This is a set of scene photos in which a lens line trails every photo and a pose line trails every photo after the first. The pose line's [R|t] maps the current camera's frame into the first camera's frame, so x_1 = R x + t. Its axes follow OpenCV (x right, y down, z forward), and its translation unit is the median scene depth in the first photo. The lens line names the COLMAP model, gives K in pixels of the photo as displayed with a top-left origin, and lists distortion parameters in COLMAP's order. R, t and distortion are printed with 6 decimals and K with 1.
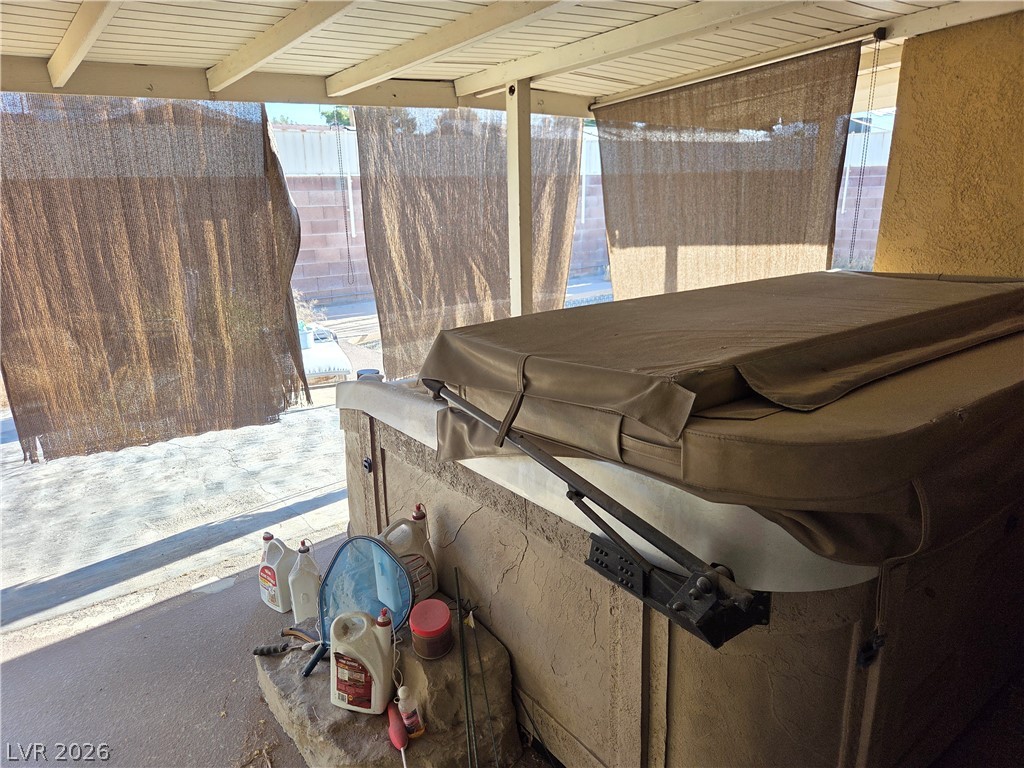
lens RADIAL K [[695.9, 0, 509.9], [0, 695.9, 385.6], [0, 0, 1]] dist [0.078931, -0.059132]
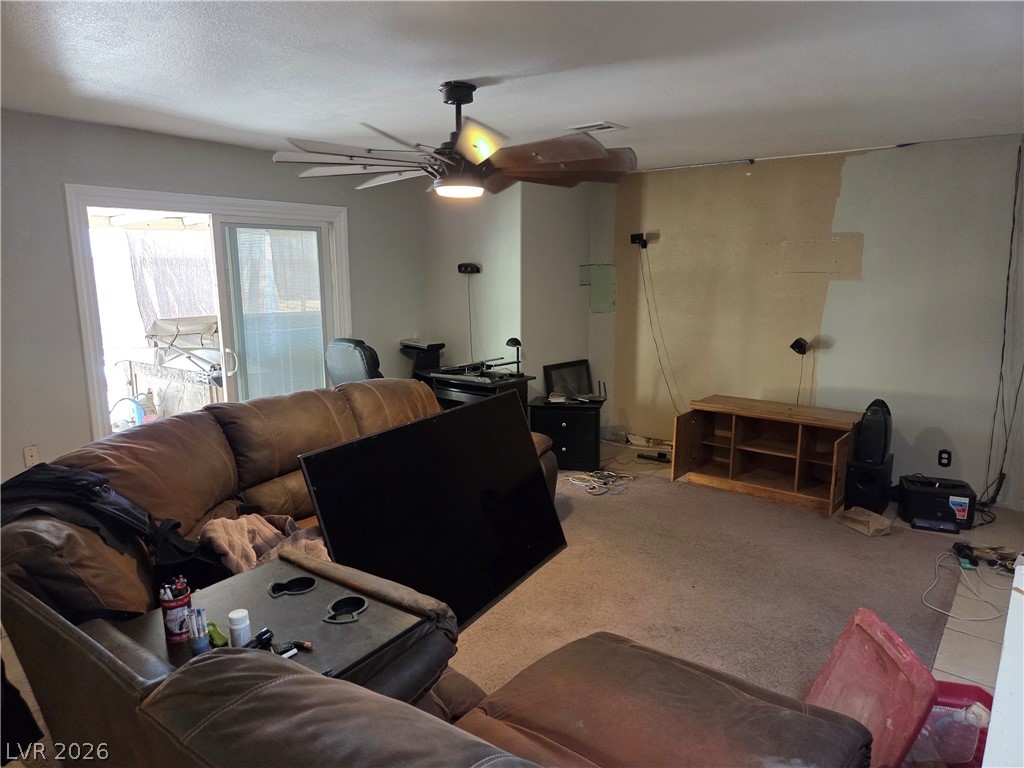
lens RADIAL K [[695.9, 0, 513.2], [0, 695.9, 385.9], [0, 0, 1]] dist [0.078931, -0.059132]
pose [[0.961757, -0.024084, 0.272842, 0.469183], [0.050375, 0.994688, -0.089769, 0.474865], [-0.269230, 0.100081, 0.957862, -1.970056]]
